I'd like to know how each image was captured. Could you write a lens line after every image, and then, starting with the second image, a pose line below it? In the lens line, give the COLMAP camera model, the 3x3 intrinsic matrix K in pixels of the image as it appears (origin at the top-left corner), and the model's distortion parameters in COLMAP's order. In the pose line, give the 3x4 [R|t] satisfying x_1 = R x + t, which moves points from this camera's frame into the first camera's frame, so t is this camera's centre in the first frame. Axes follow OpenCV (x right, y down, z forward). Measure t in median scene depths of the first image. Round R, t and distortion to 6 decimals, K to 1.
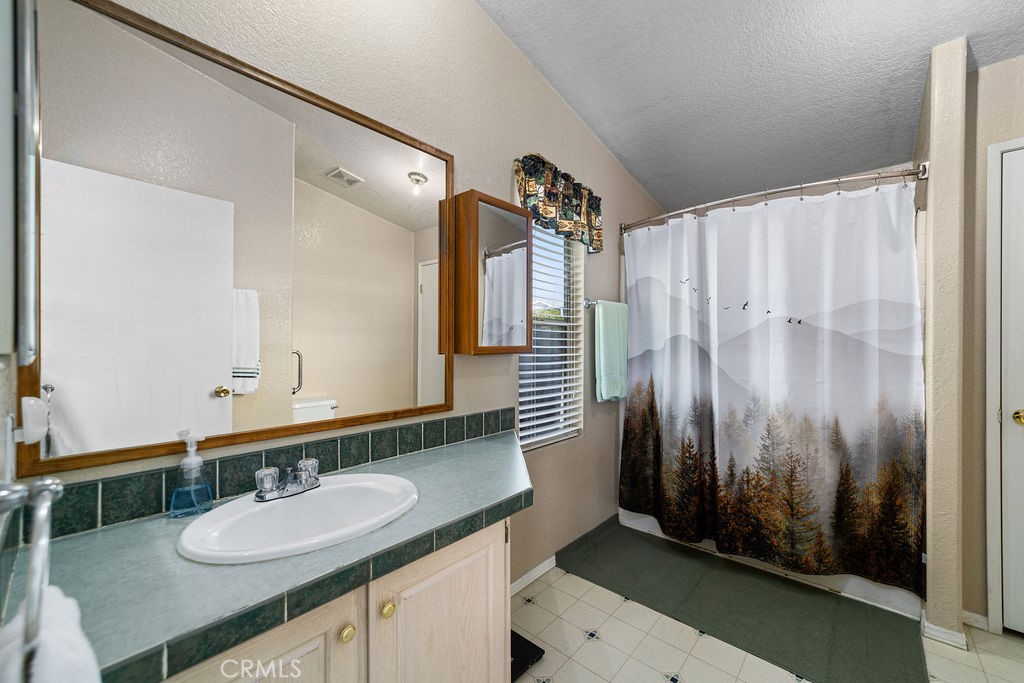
lens RADIAL K [[395.7, 0, 511.8], [0, 395.7, 347.6], [0, 0, 1]] dist [-0.018298, 0.008869]
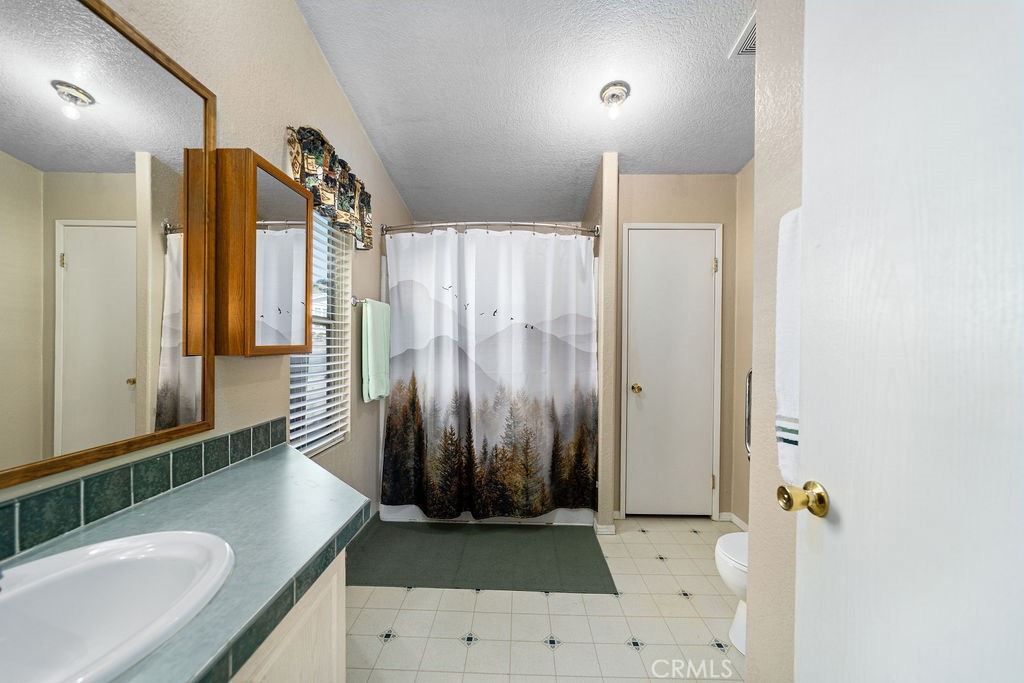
lens RADIAL K [[382.0, 0, 508.2], [0, 382.0, 350.8], [0, 0, 1]] dist [-0.015593, 0.008269]
pose [[0.779638, -0.006862, 0.626193, -0.125506], [0.000182, 0.999942, 0.010732, -0.000877], [-0.626231, -0.008253, 0.779594, 0.052118]]
